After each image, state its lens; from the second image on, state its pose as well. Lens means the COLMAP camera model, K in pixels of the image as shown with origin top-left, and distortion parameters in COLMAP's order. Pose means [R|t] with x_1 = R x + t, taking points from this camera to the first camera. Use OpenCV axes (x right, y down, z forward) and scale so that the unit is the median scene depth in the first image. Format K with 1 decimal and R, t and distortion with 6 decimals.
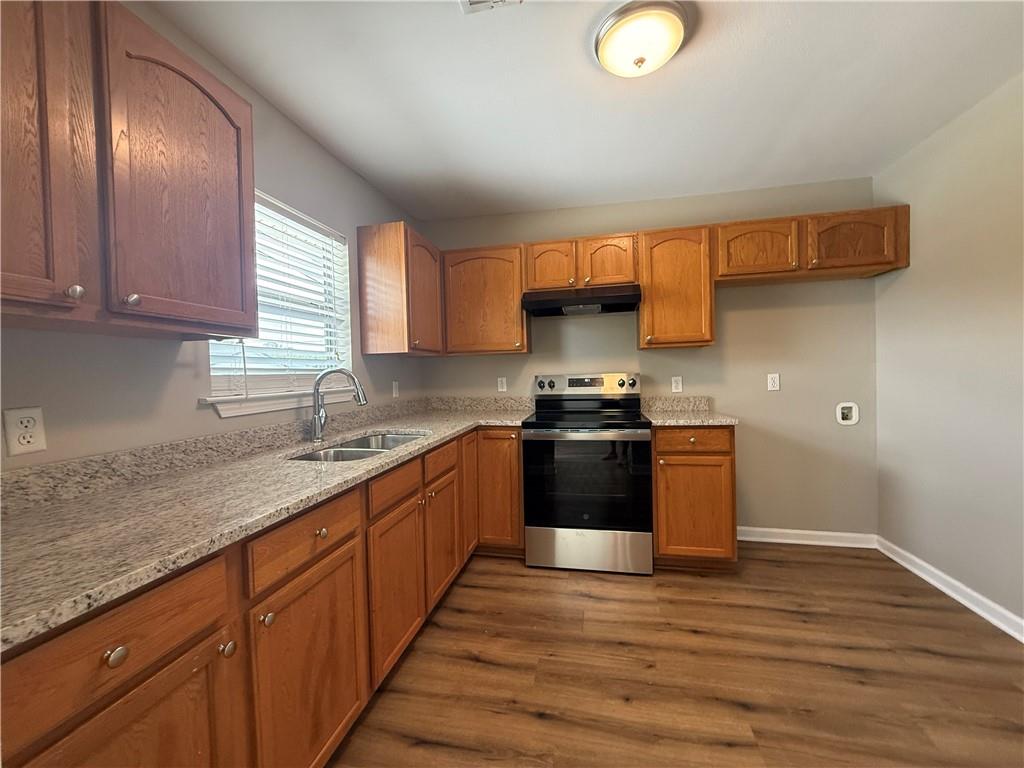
lens RADIAL K [[406.7, 0, 512.0], [0, 406.7, 384.0], [0, 0, 1]] dist [-0.000367, 0.000124]
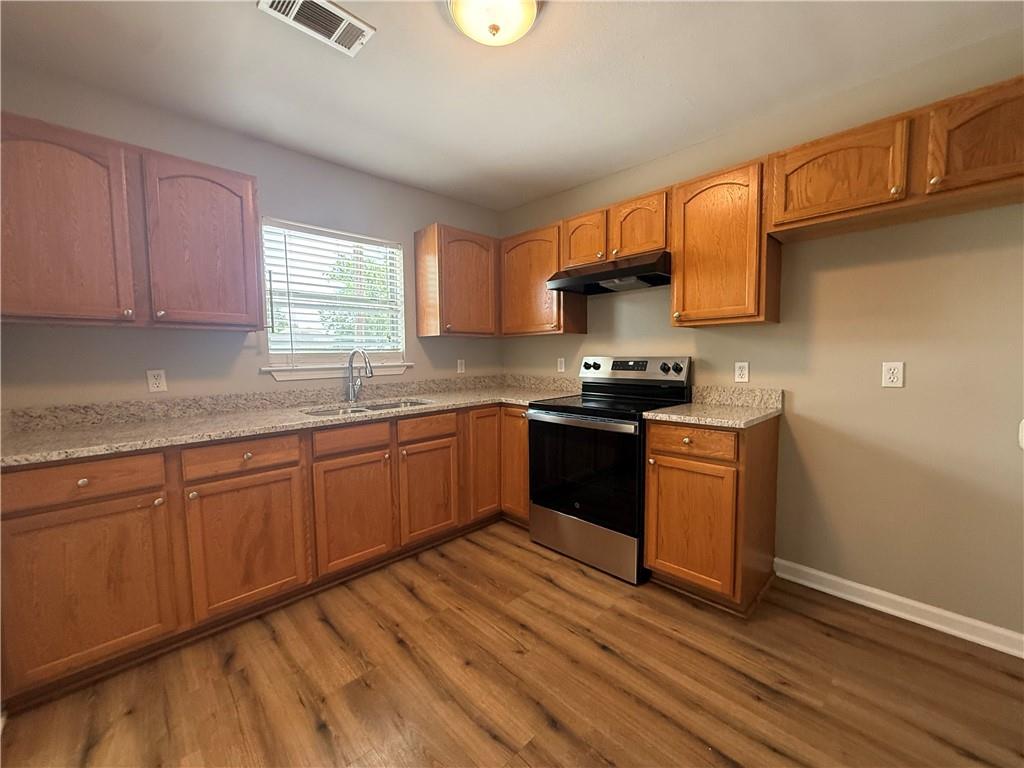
lens RADIAL K [[406.7, 0, 512.0], [0, 406.7, 384.0], [0, 0, 1]] dist [-0.000367, 0.000124]
pose [[0.832267, 0.057479, -0.551387, 0.582182], [-0.026081, 0.997569, 0.064624, -0.018692], [0.553761, -0.039403, 0.831743, 0.128111]]
